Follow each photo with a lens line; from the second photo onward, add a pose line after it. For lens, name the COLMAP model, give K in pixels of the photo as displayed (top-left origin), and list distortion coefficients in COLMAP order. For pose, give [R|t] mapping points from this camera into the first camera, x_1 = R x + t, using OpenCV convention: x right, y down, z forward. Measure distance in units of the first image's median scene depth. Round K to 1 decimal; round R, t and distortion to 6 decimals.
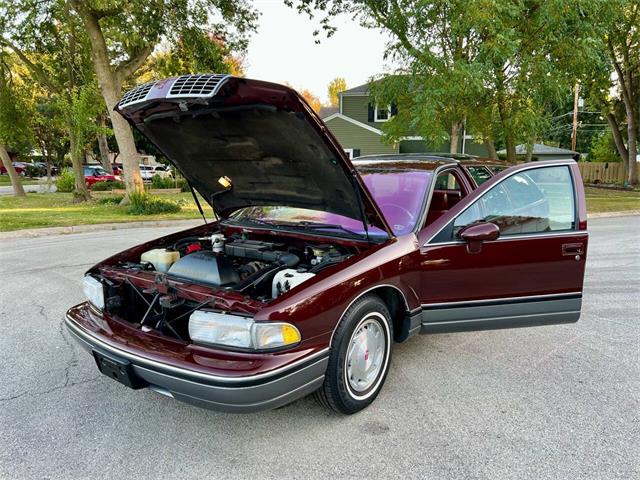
lens RADIAL K [[489.9, 0, 316.0], [0, 489.9, 242.4], [0, 0, 1]] dist [0.048596, -0.055670]
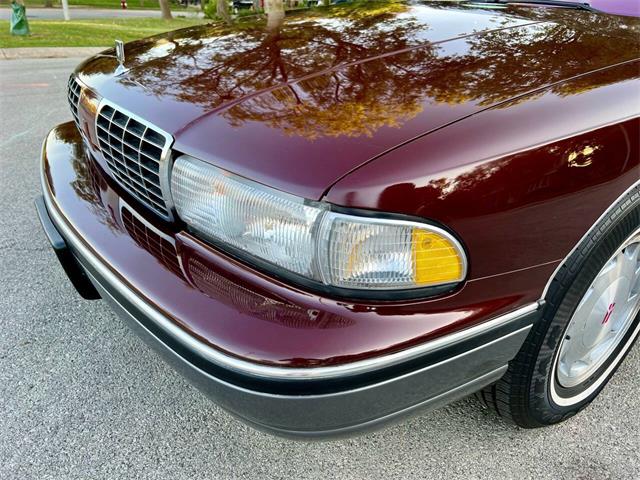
lens RADIAL K [[489.9, 0, 316.0], [0, 489.9, 242.4], [0, 0, 1]] dist [0.048596, -0.055670]
pose [[0.948753, 0.180110, -0.259668, -0.007757], [-0.104213, 0.954040, 0.280974, 0.015896], [0.298340, -0.239515, 0.923919, 0.115908]]
